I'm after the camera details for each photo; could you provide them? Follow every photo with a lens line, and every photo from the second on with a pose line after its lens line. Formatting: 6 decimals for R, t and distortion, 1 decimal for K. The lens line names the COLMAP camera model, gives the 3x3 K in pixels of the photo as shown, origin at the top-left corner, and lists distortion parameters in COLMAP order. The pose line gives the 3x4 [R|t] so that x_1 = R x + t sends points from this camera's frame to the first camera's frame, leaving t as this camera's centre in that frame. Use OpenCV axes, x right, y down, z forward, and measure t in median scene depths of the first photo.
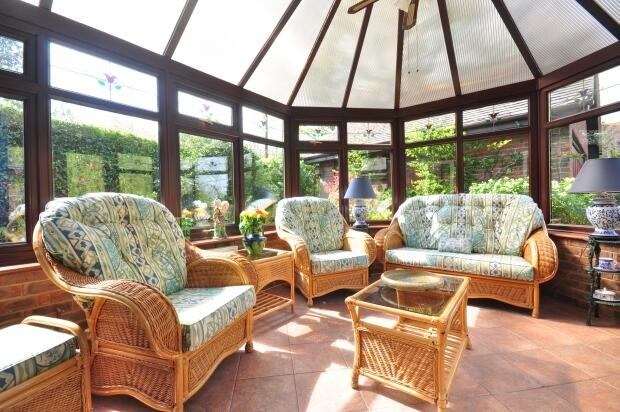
lens RADIAL K [[281.4, 0, 310.5], [0, 281.4, 205.3], [0, 0, 1]] dist [-0.001808, 0.000012]
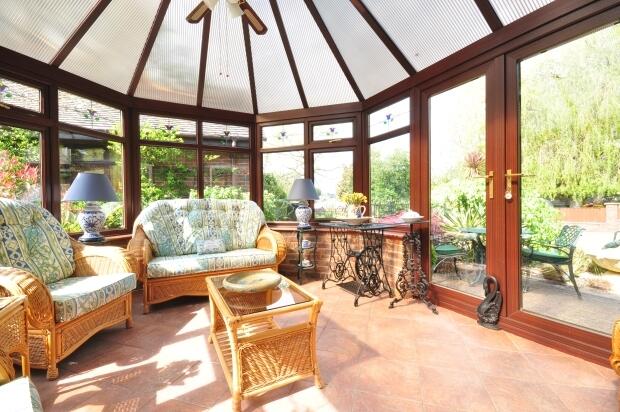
lens RADIAL K [[271.0, 0, 311.6], [0, 271.0, 204.8], [0, 0, 1]] dist [-0.000840, -0.000497]
pose [[0.424503, 0.005104, 0.905412, -0.245741], [0.014490, 0.999818, -0.012430, 0.001701], [-0.905311, 0.018396, 0.424352, 0.211088]]
